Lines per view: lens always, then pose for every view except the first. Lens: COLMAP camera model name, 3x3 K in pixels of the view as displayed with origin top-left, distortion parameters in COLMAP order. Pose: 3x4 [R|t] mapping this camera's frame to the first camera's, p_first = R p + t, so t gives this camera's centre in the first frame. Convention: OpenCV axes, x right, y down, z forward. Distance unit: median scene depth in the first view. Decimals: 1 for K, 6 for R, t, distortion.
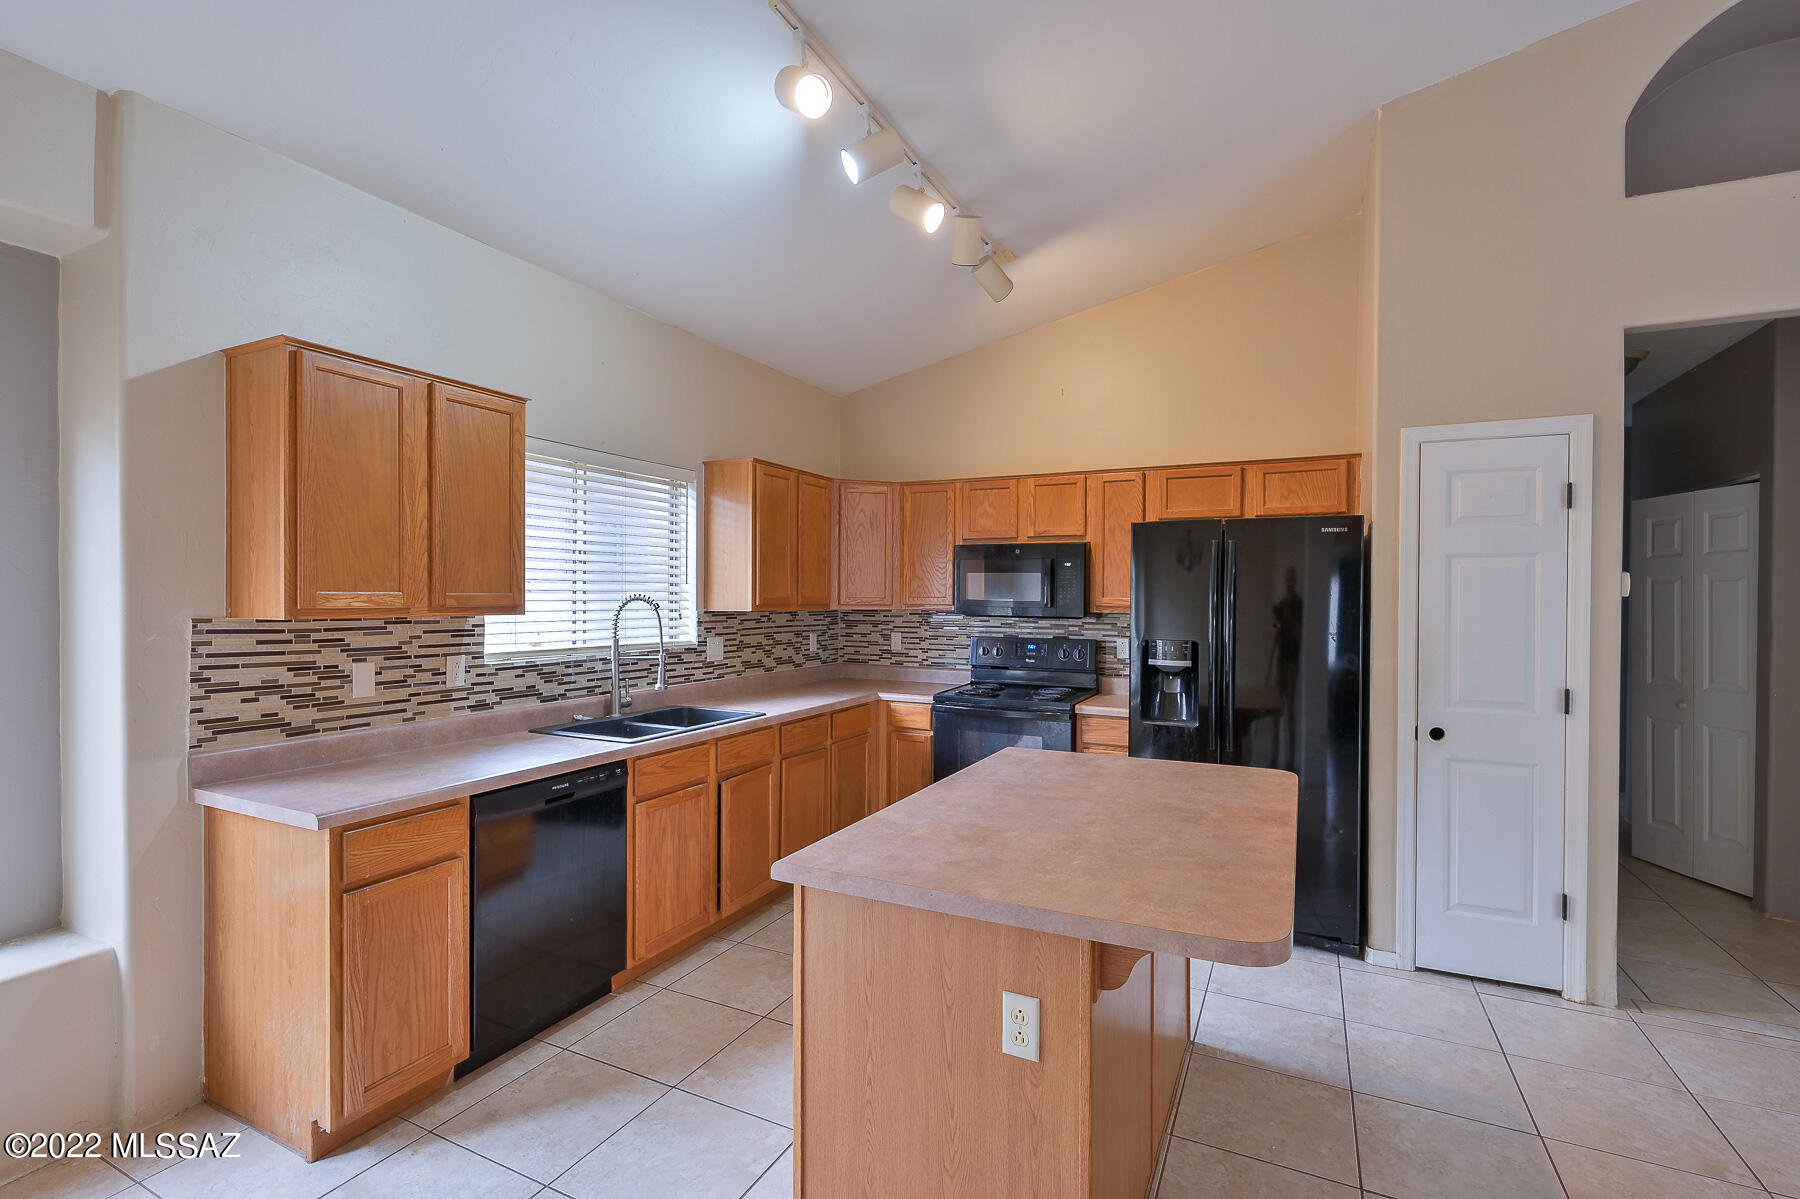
lens RADIAL K [[805.6, 0, 900.0], [0, 805.6, 599.5], [0, 0, 1]] dist [-0.001207, -0.000343]
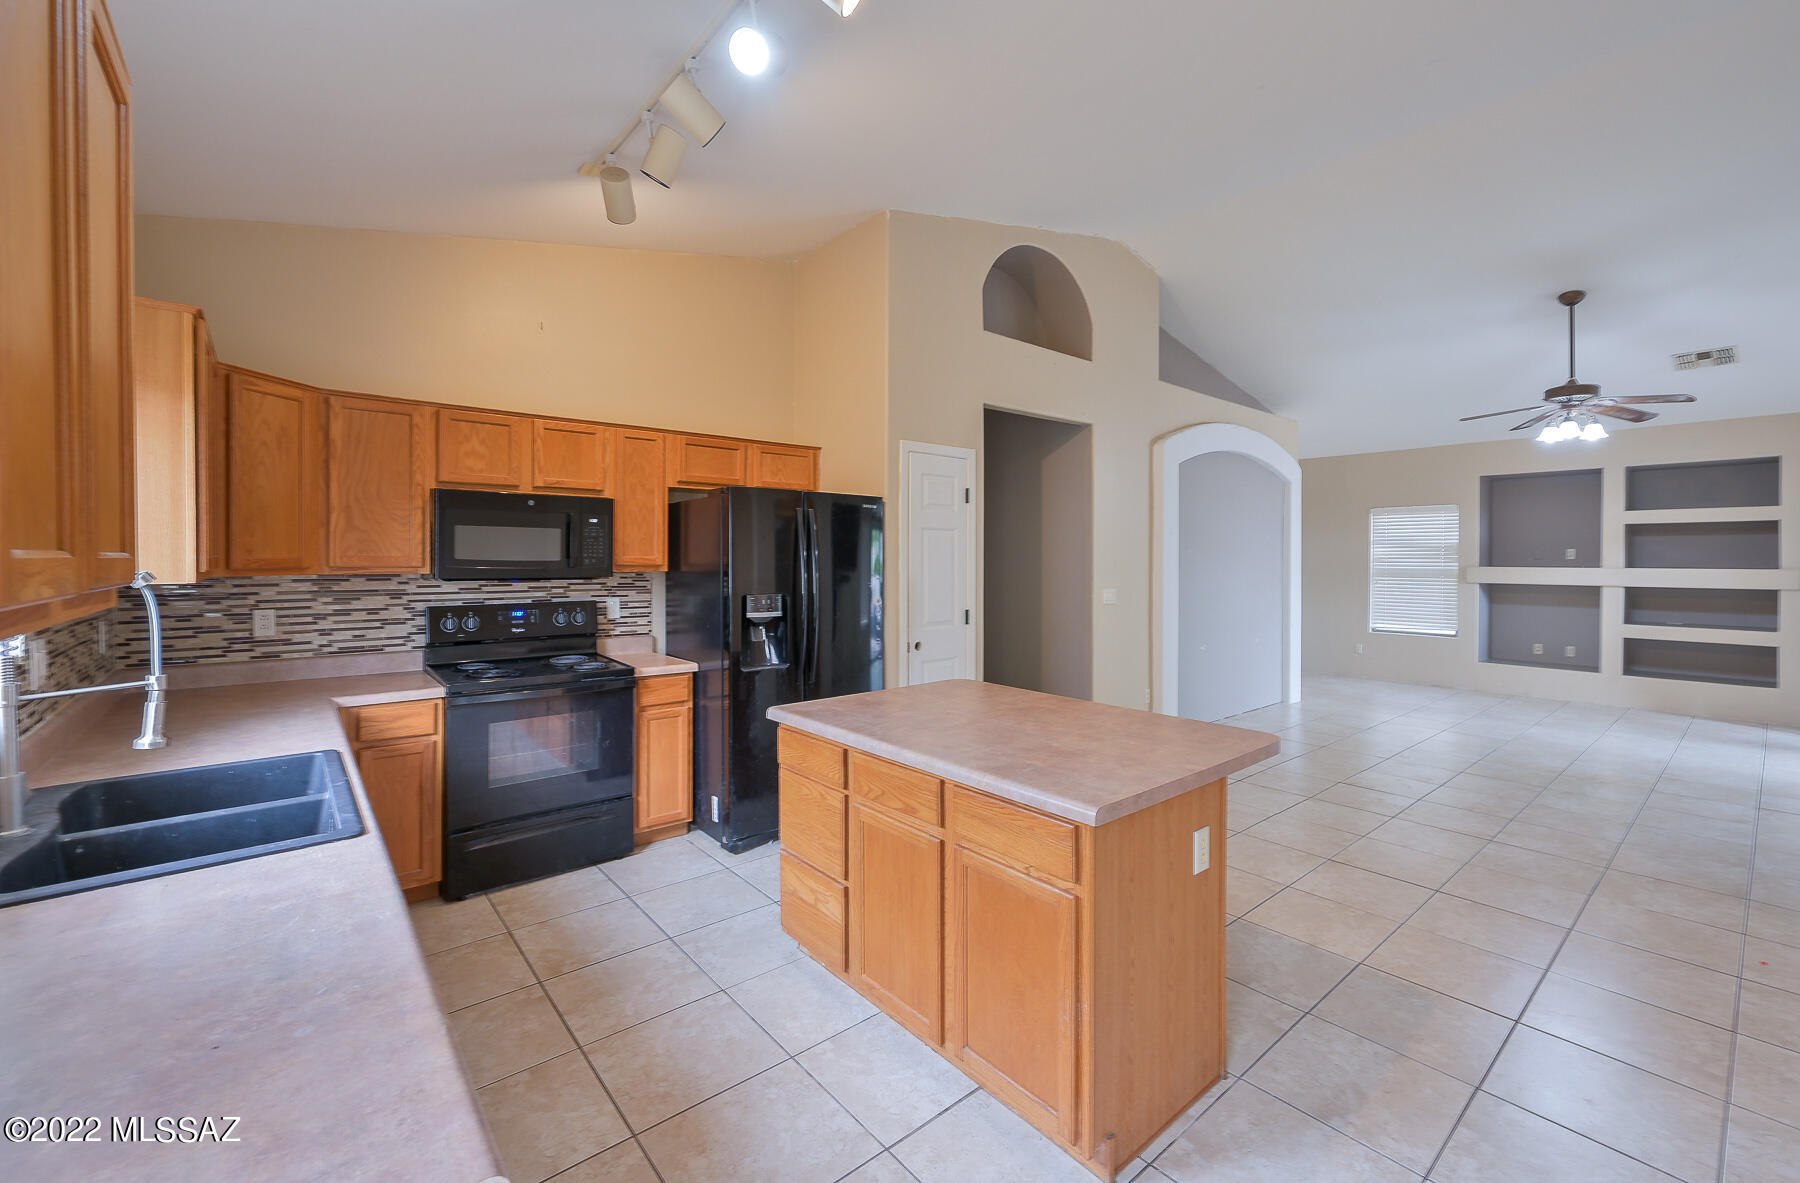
lens RADIAL K [[736.9, 0, 926.6], [0, 736.9, 565.0], [0, 0, 1]] dist [-0.008004, 0.000465]
pose [[0.388483, -0.014531, 0.921341, -0.538038], [0.003356, 0.999891, 0.014355, -0.004407], [-0.921450, -0.002485, 0.388490, 0.401627]]
